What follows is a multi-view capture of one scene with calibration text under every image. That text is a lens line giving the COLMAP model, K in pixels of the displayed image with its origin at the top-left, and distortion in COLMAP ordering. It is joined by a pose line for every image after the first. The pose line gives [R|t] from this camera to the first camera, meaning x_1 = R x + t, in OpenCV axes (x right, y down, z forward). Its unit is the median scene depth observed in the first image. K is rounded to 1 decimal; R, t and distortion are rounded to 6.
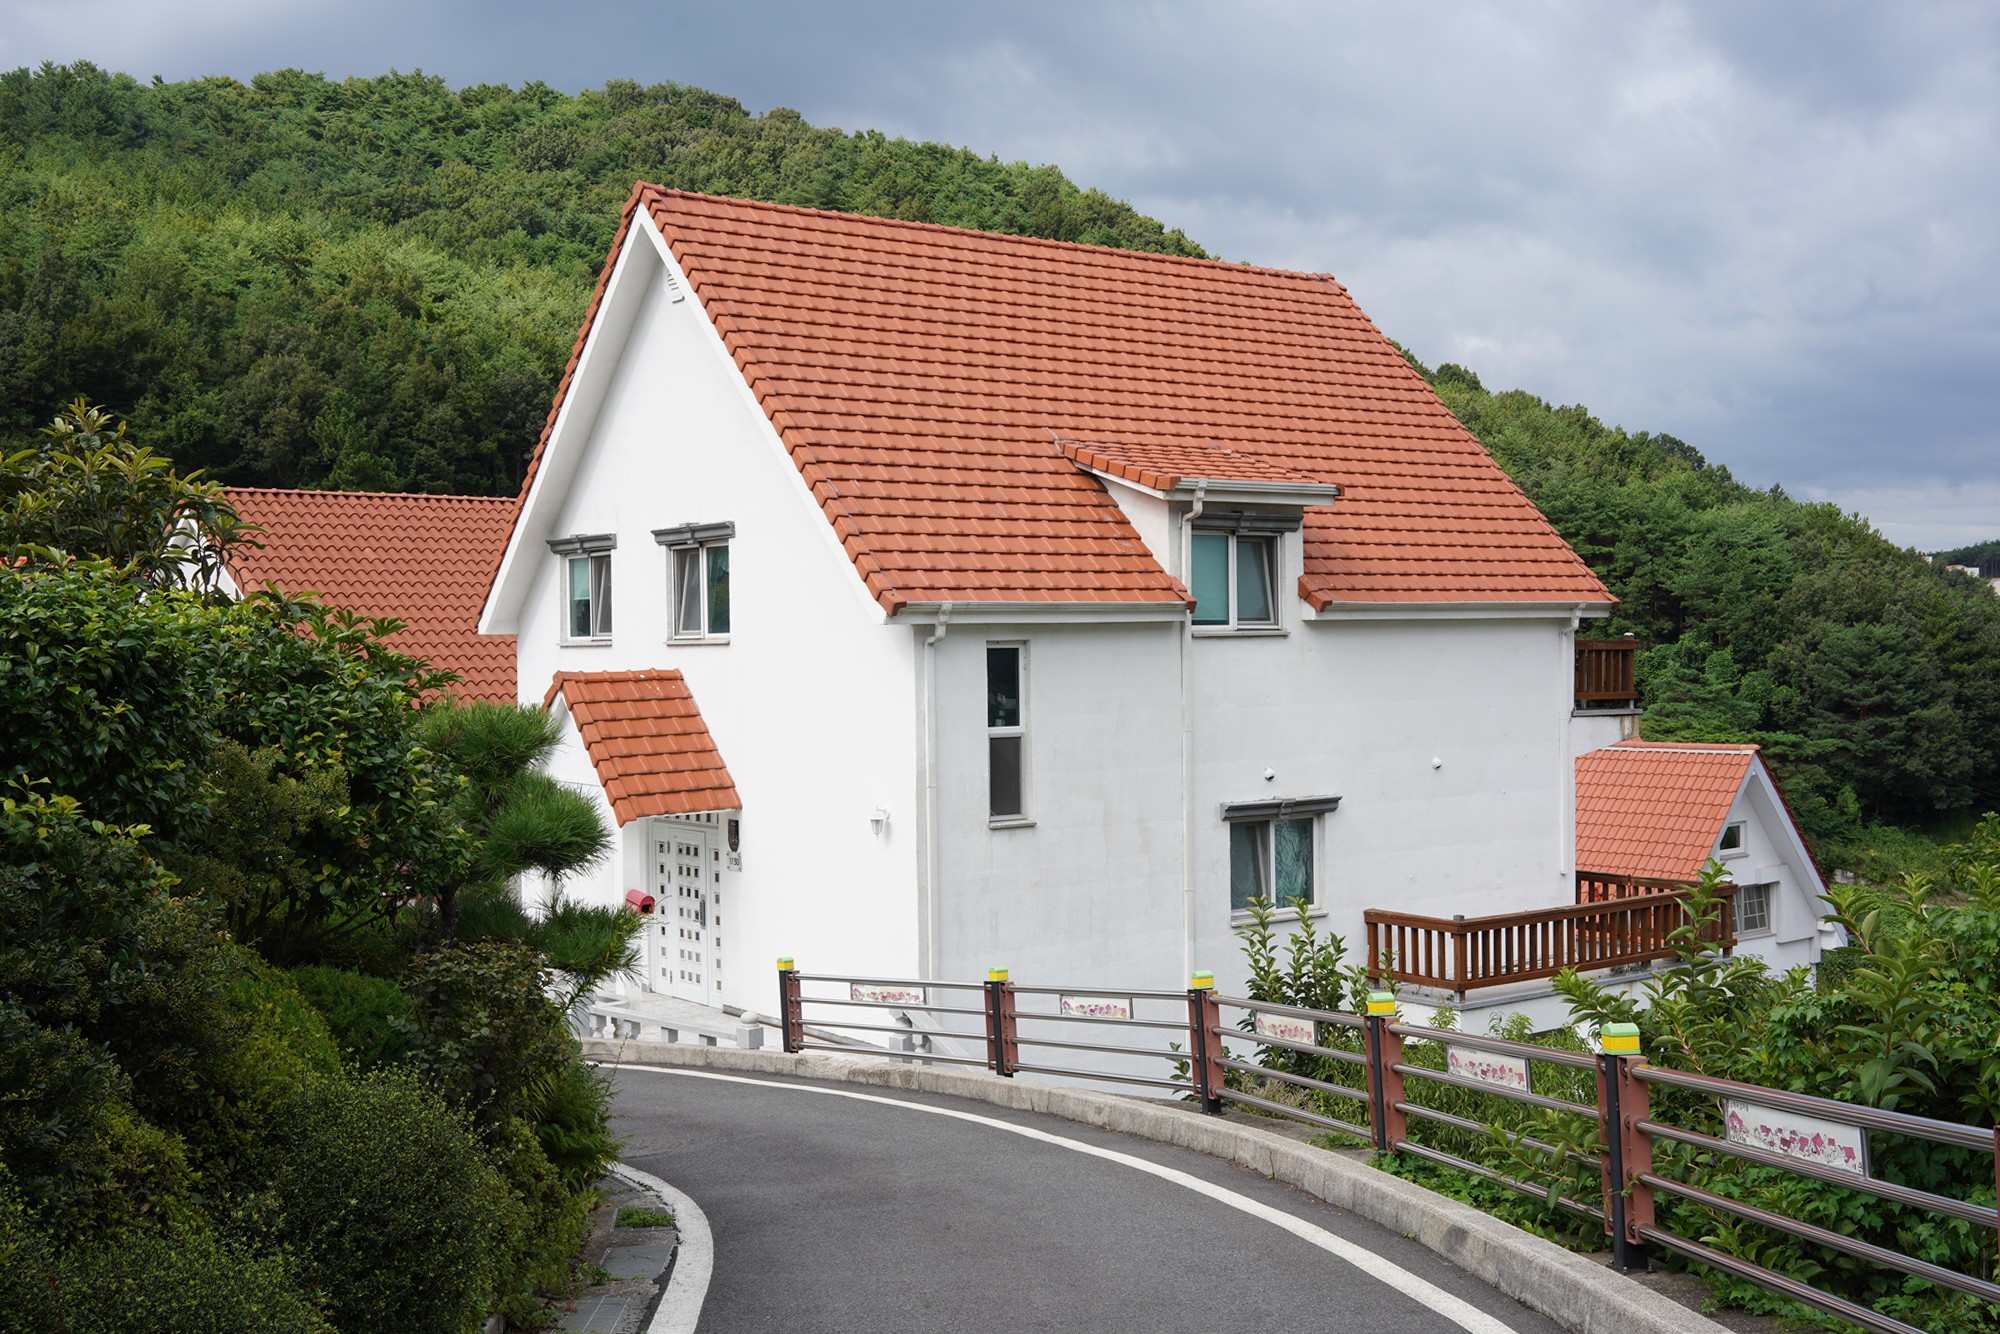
lens RADIAL K [[2102.6, 0, 1002.3], [0, 2102.6, 693.1], [0, 0, 1]] dist [0.032882, -0.150693]
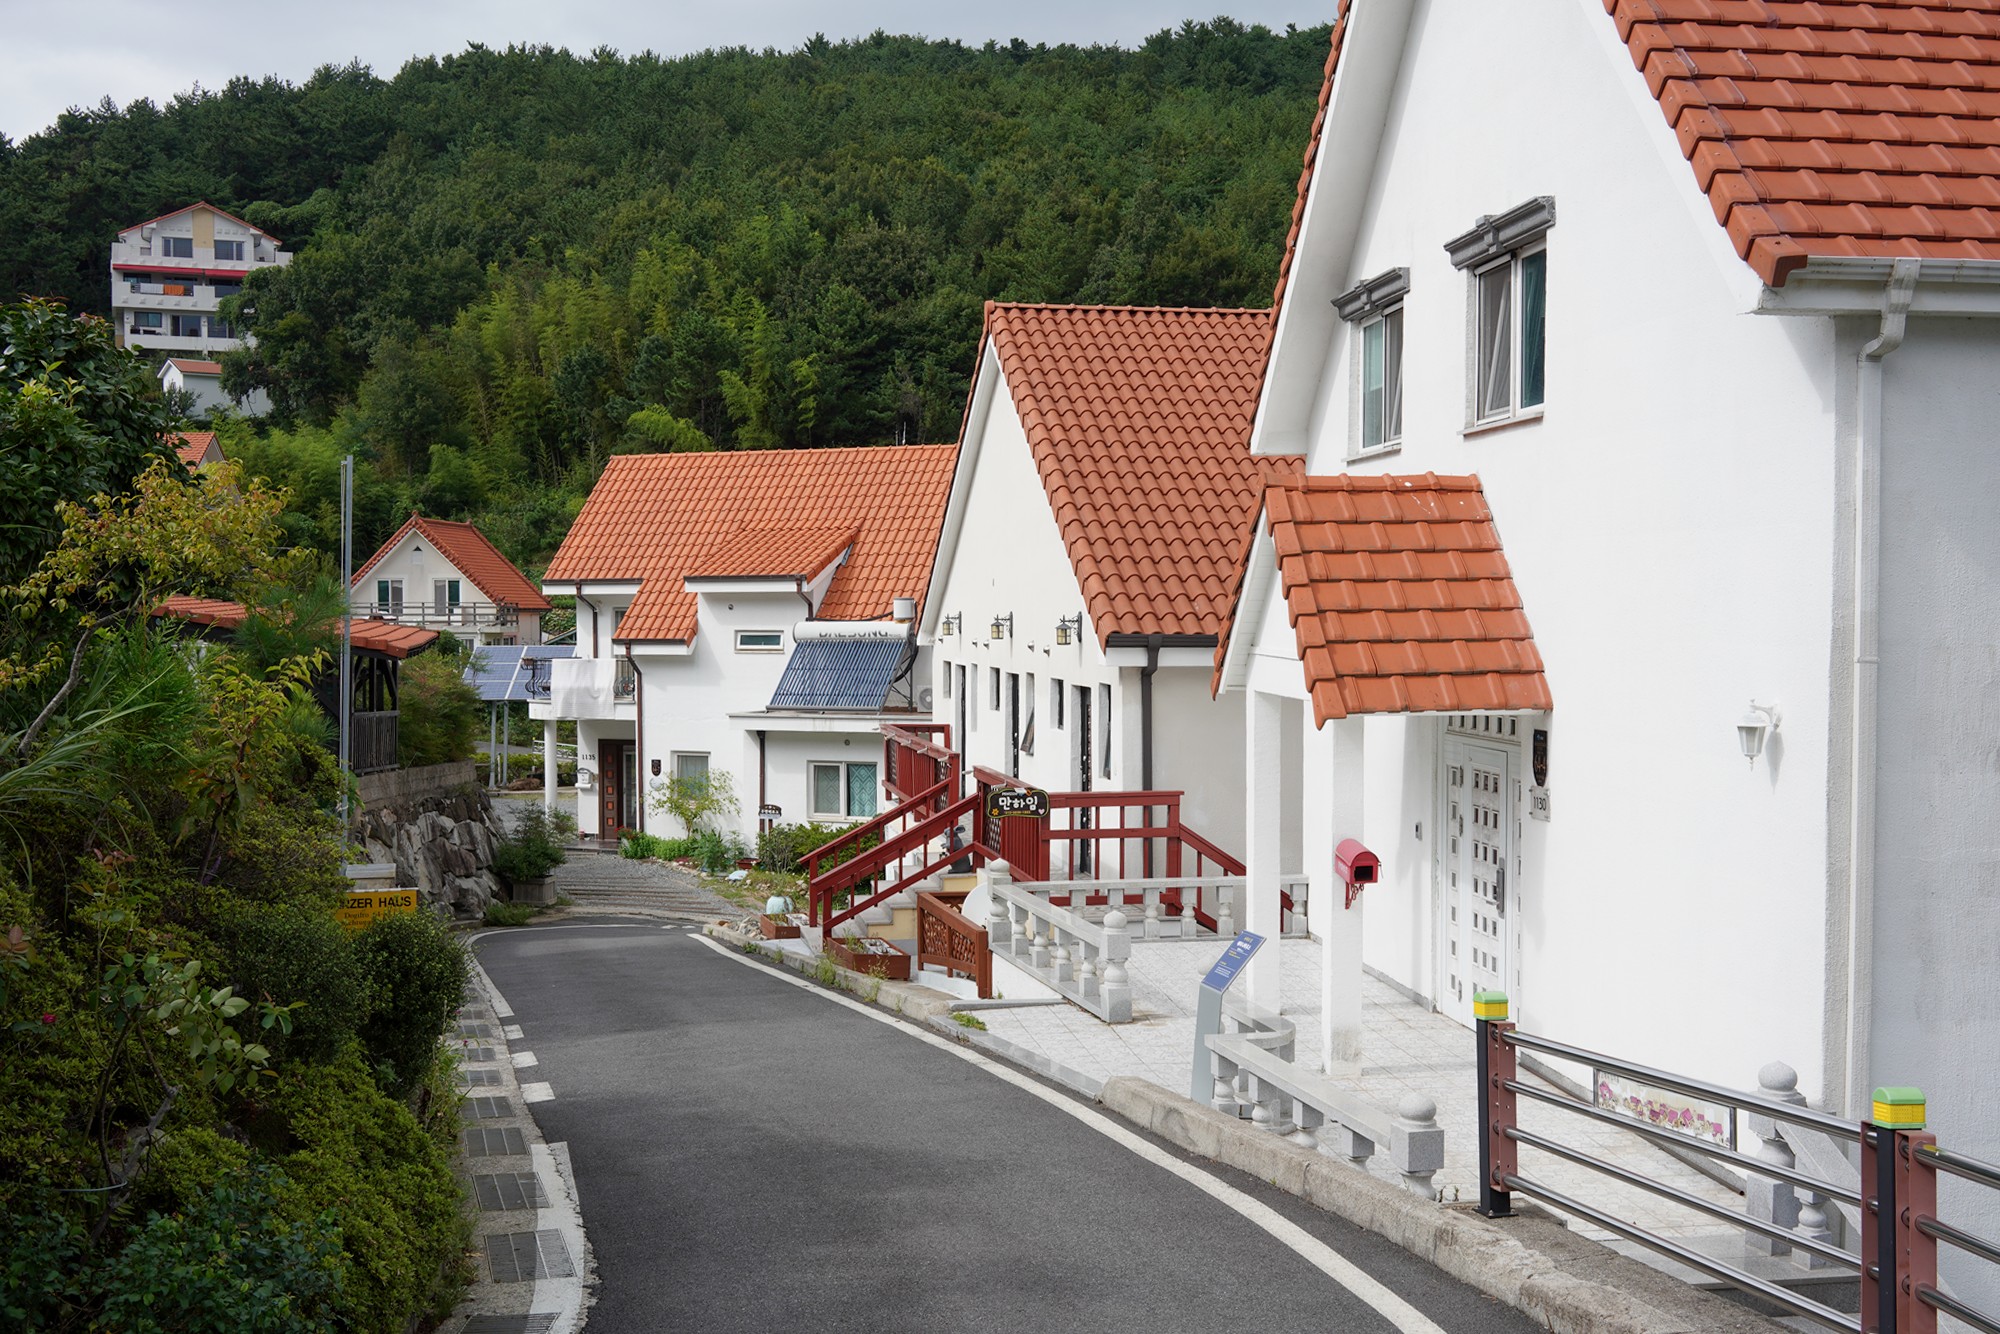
lens RADIAL K [[2102.6, 0, 1002.3], [0, 2102.6, 693.1], [0, 0, 1]] dist [0.032882, -0.150693]
pose [[0.859975, 0.034706, -0.509154, 0.034905], [-0.025409, 0.999359, 0.025202, 0.038452], [0.509702, -0.008736, 0.860306, 0.424655]]
